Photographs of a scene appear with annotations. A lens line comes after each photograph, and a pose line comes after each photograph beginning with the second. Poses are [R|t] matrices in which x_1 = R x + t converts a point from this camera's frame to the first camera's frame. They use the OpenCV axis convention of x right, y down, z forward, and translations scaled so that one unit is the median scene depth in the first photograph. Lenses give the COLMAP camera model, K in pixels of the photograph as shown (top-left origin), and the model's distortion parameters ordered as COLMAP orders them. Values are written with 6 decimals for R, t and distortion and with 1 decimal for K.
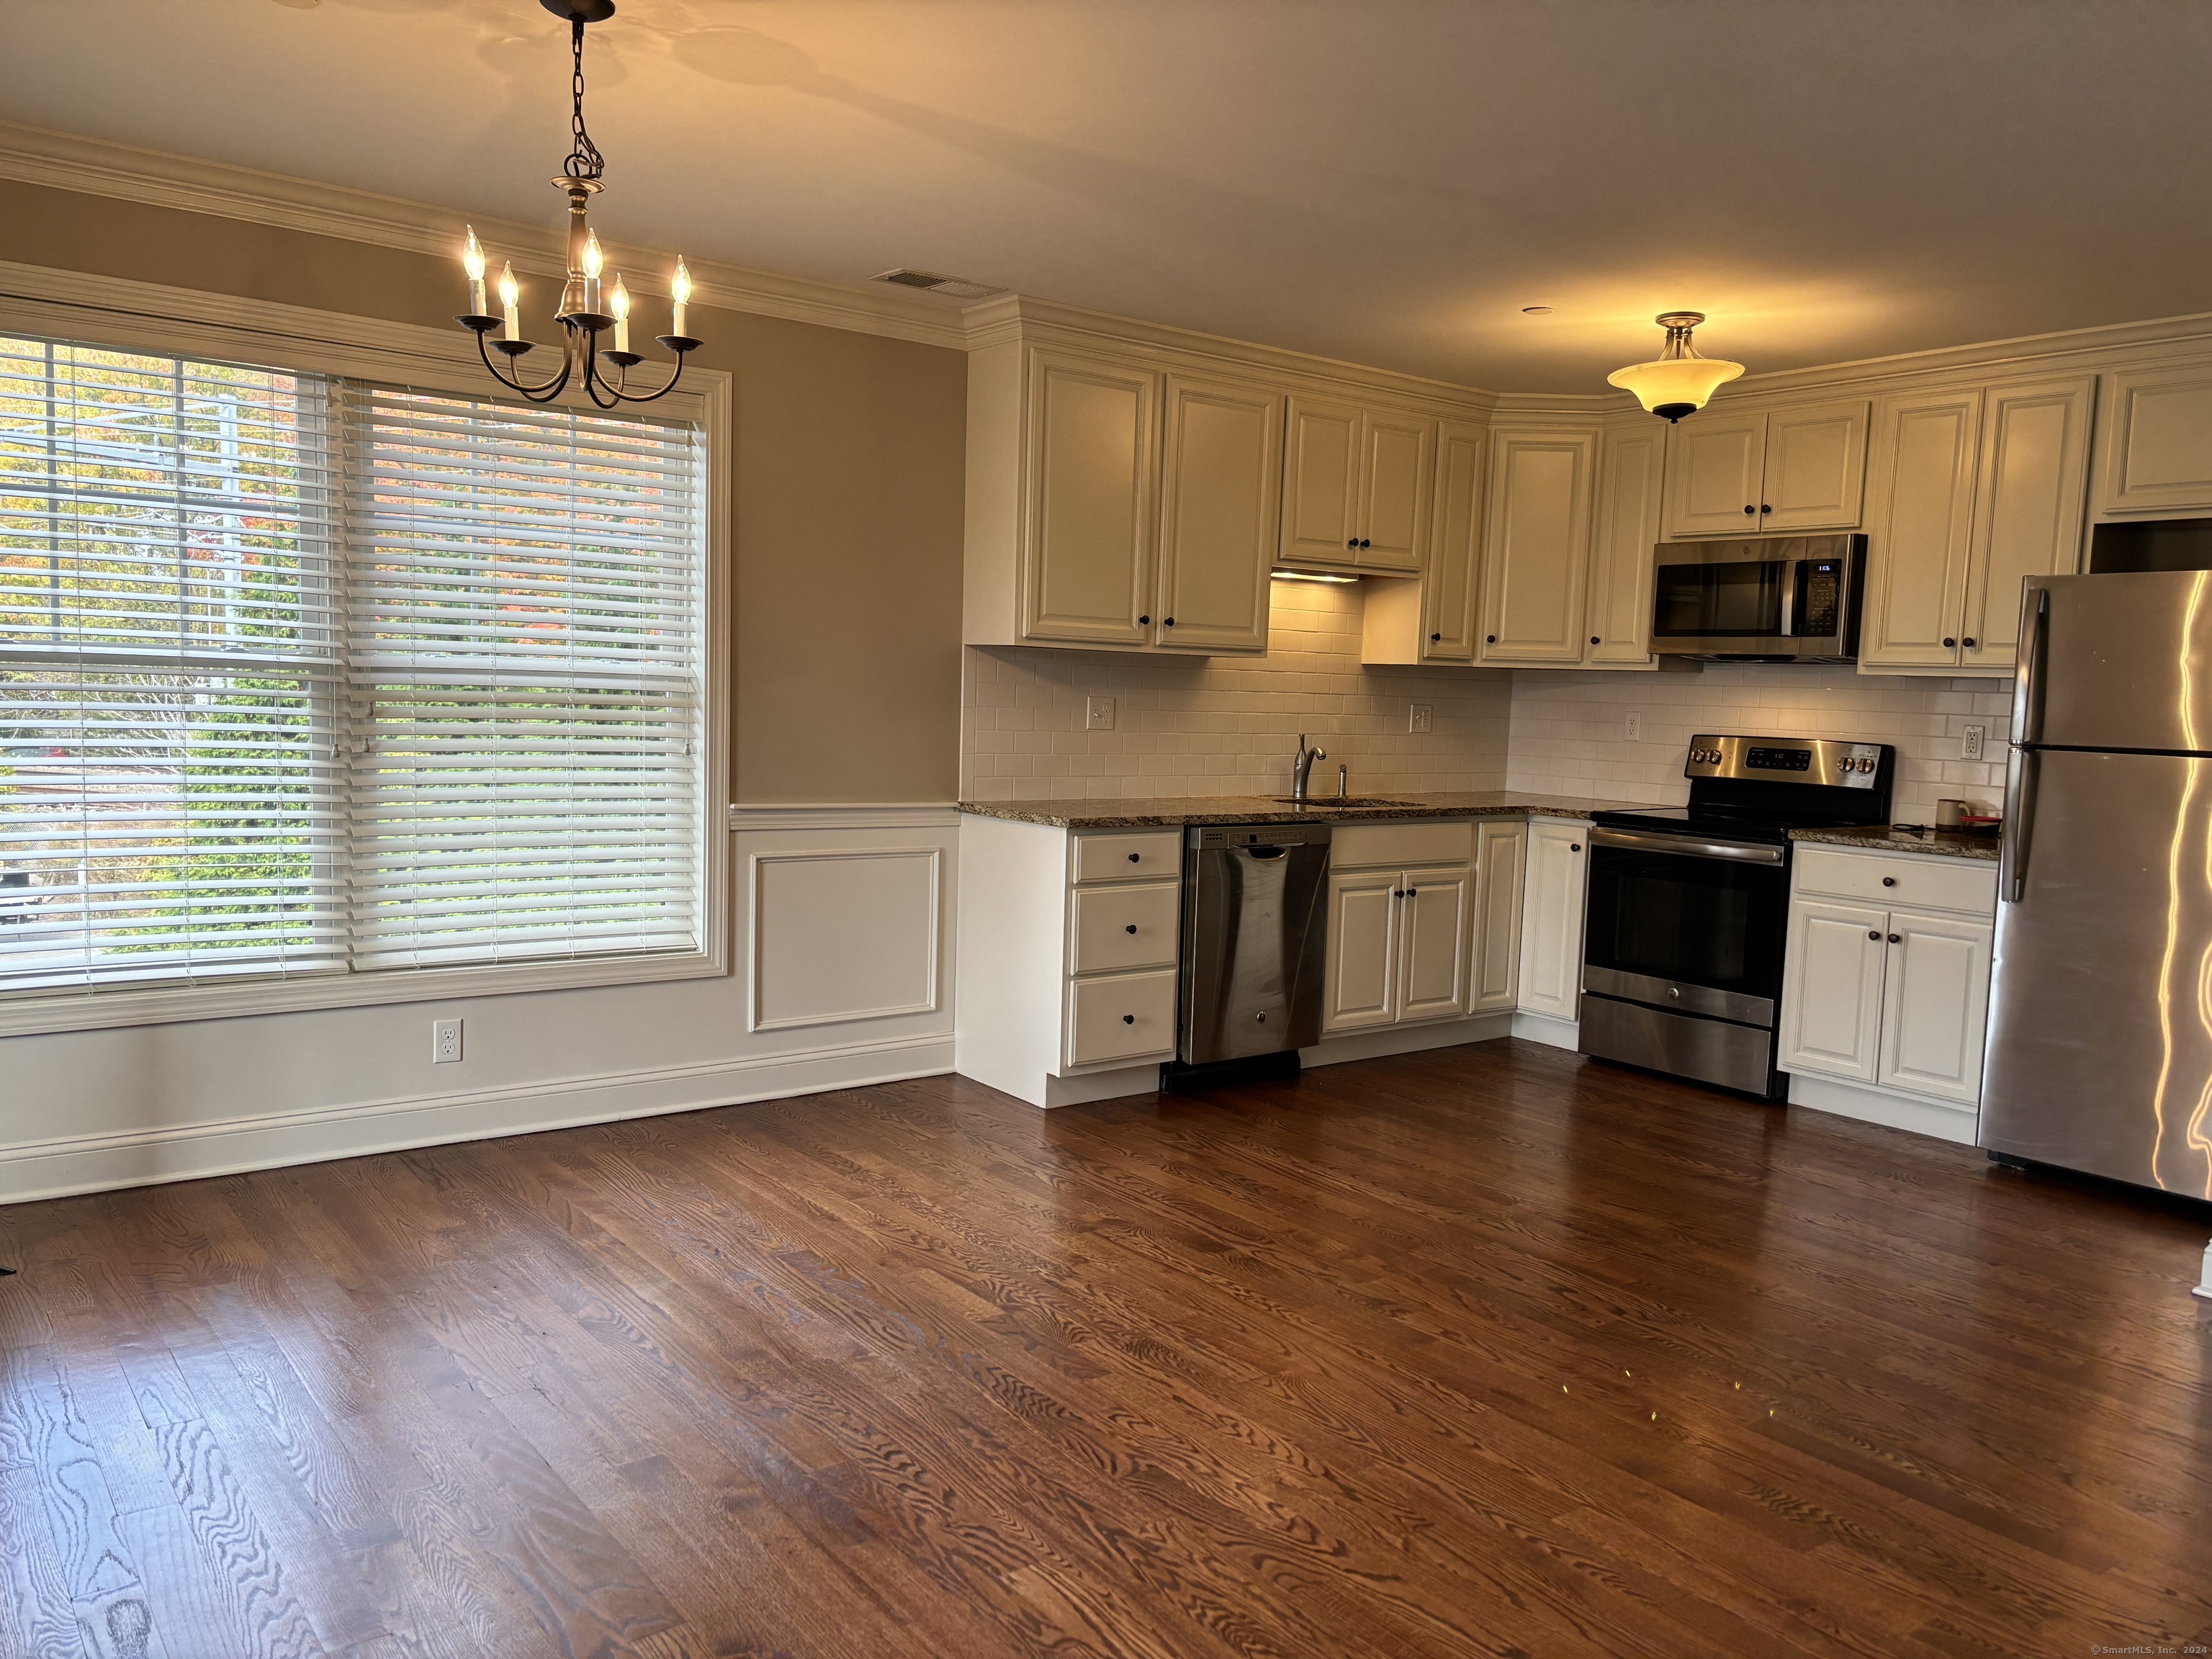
lens RADIAL K [[1689.7, 0, 1117.4], [0, 1689.7, 843.1], [0, 0, 1]] dist [0.051442, -0.056834]
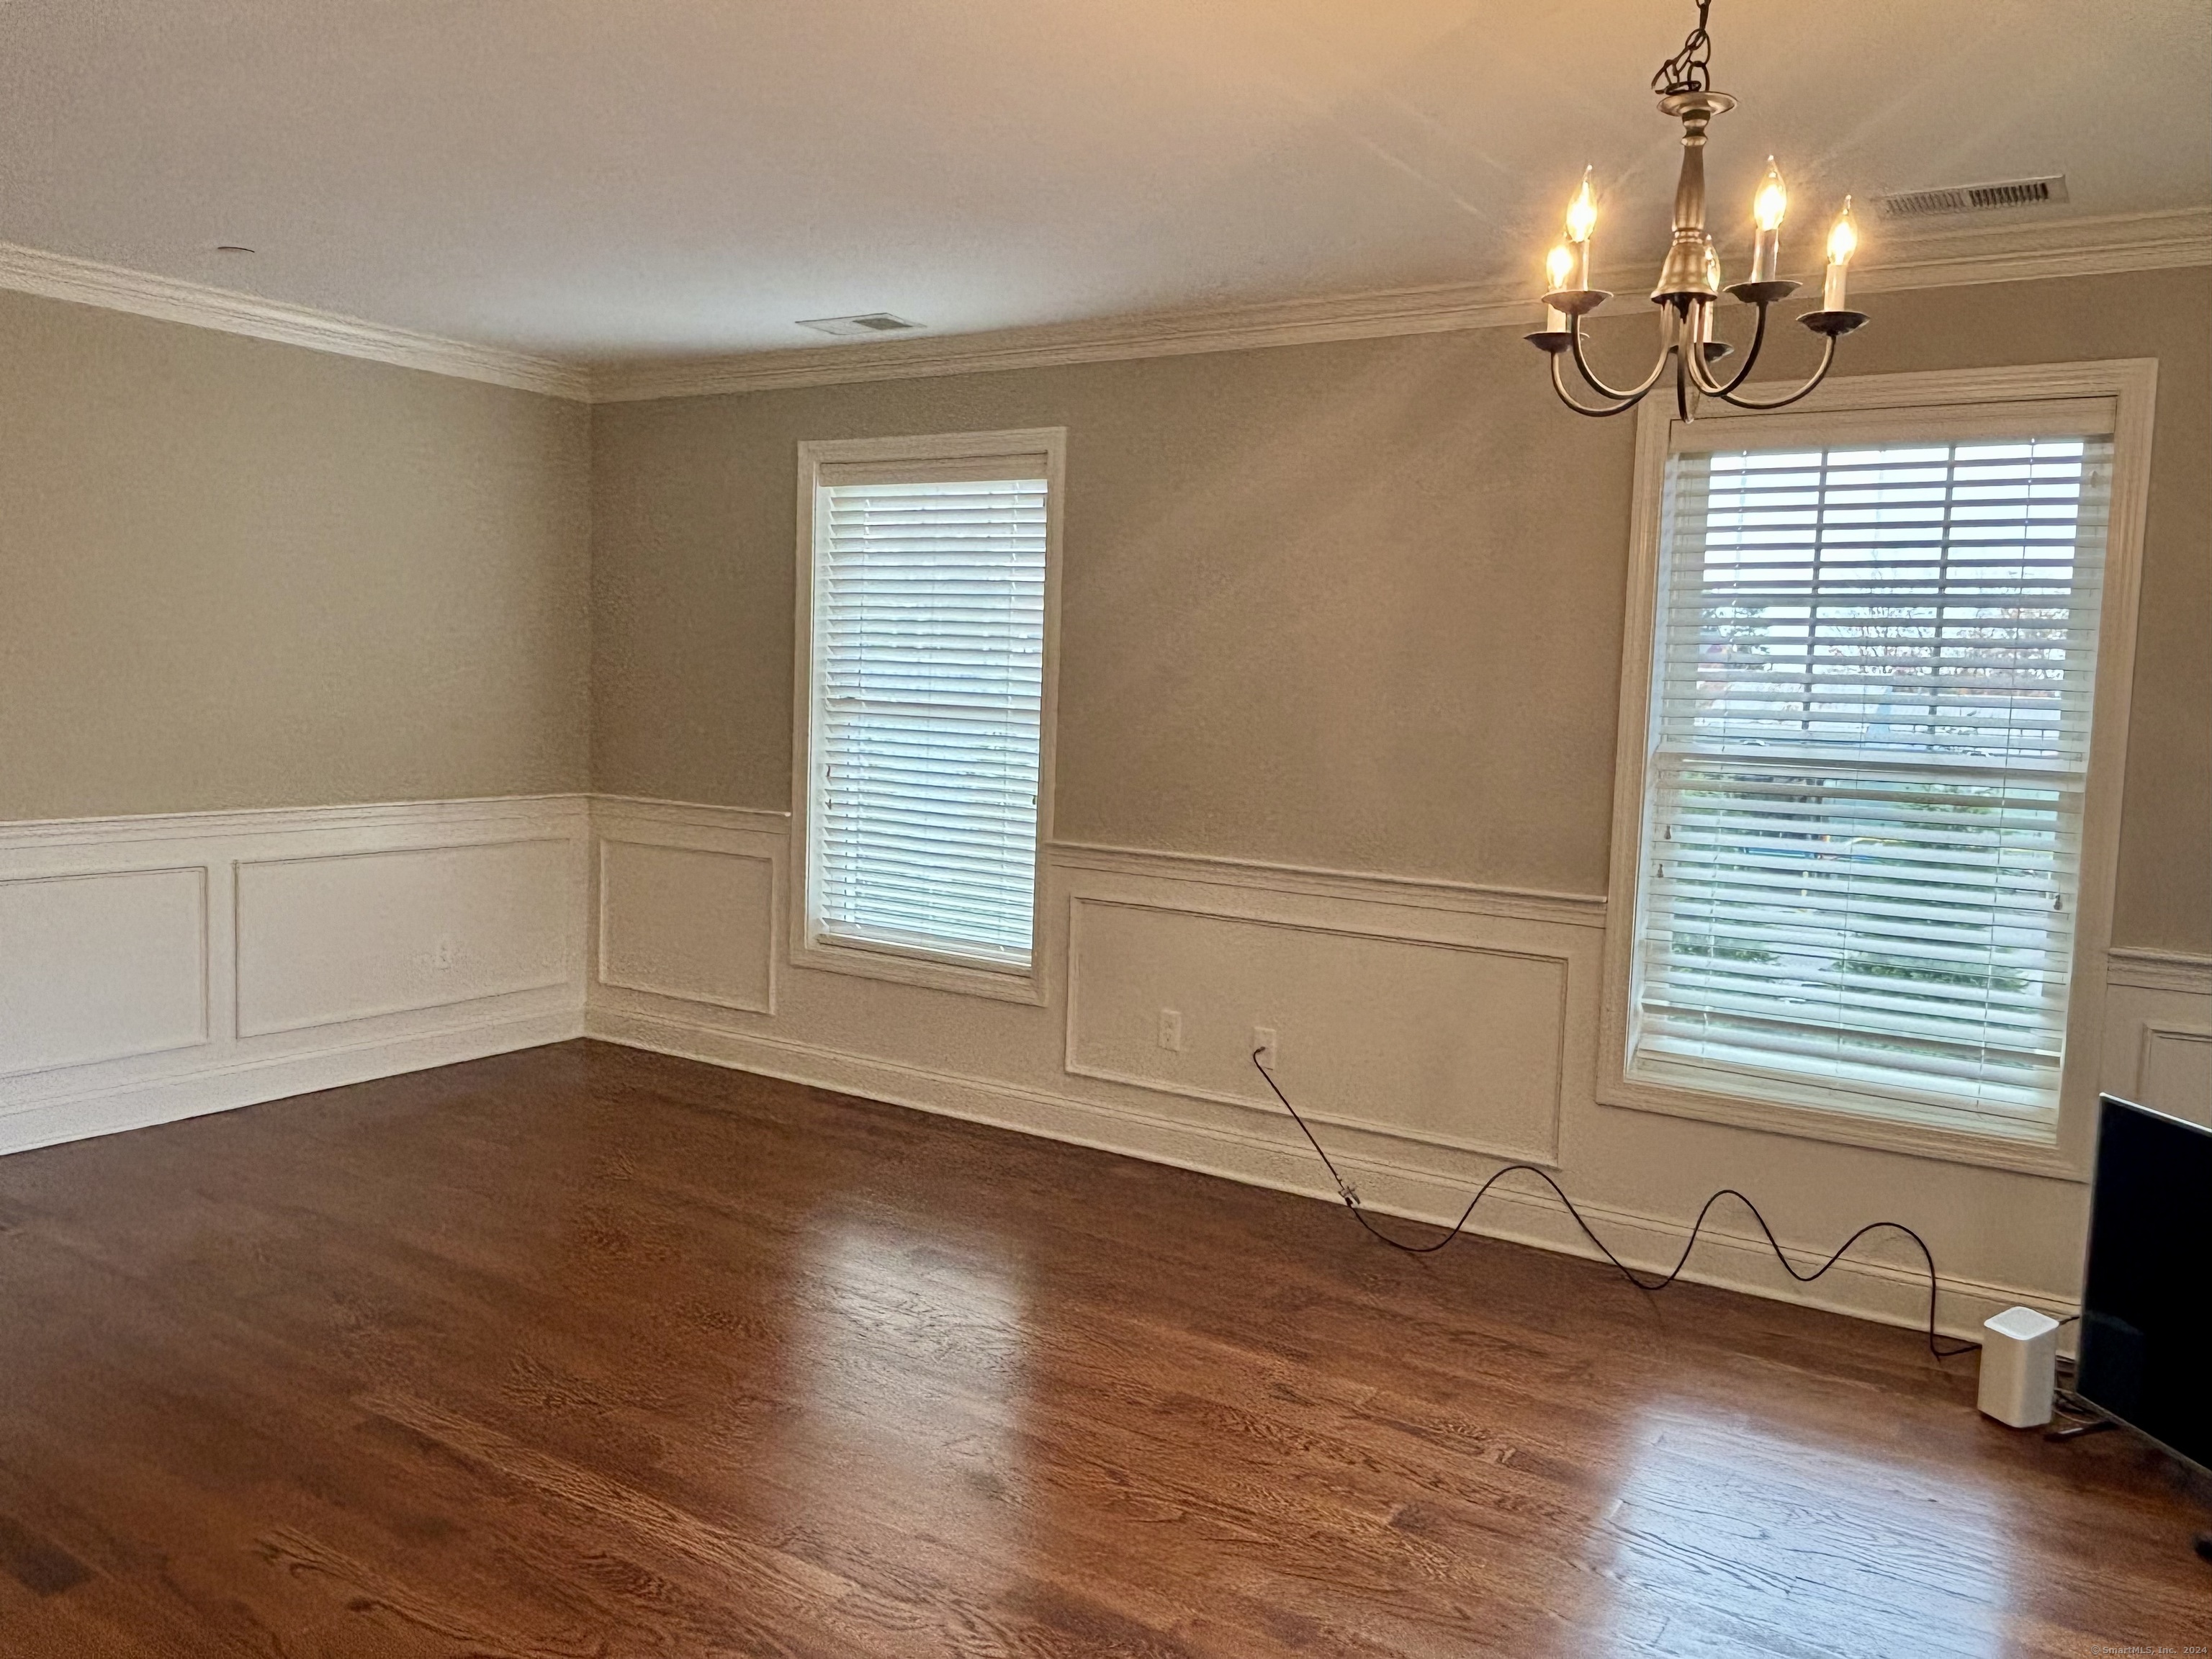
lens RADIAL K [[1675.3, 0, 1112.4], [0, 1675.3, 822.2], [0, 0, 1]] dist [0.045809, -0.052174]
pose [[-0.940307, -0.045794, -0.337233, 0.084259], [-0.104001, 0.982169, 0.156613, -0.114180], [0.324048, 0.182337, -0.928303, 1.026034]]
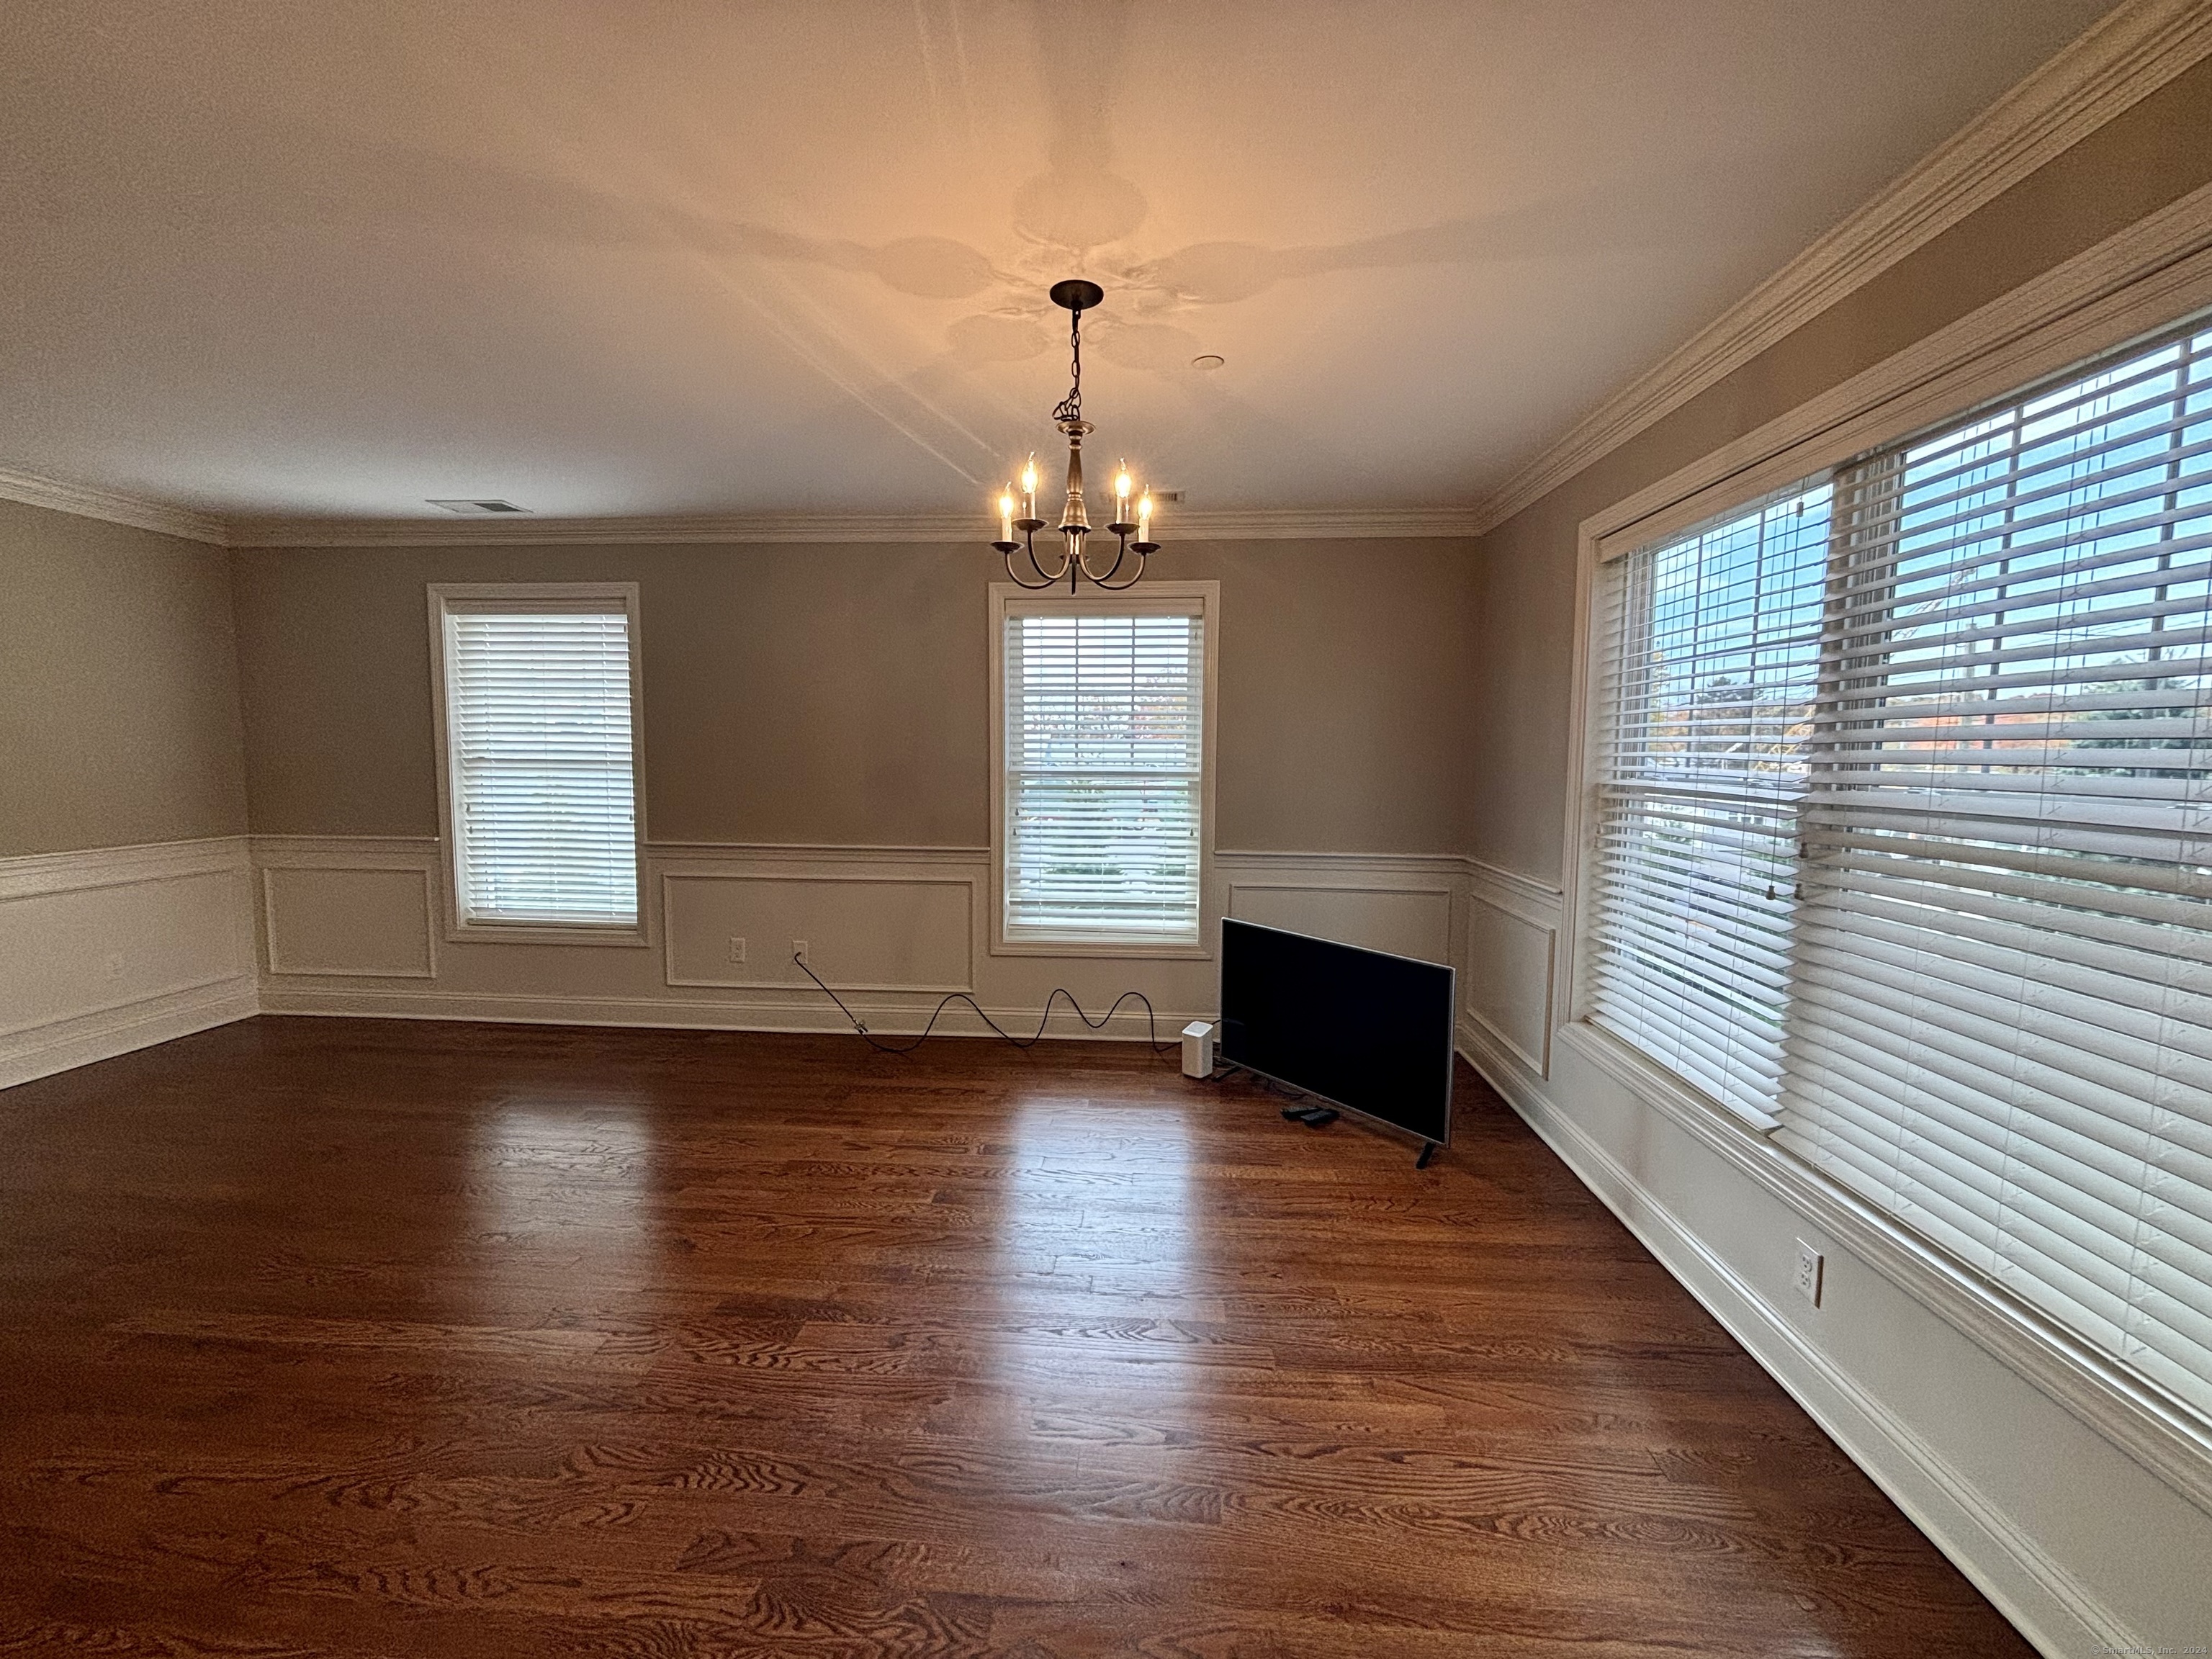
lens RADIAL K [[893.1, 0, 1105.1], [0, 893.1, 829.7], [0, 0, 1]] dist [0.004188, -0.002023]
pose [[-0.664373, 0.021033, -0.747105, 0.129041], [-0.102388, 0.987619, 0.118854, -0.101003], [0.740355, 0.155458, -0.653994, 0.966265]]
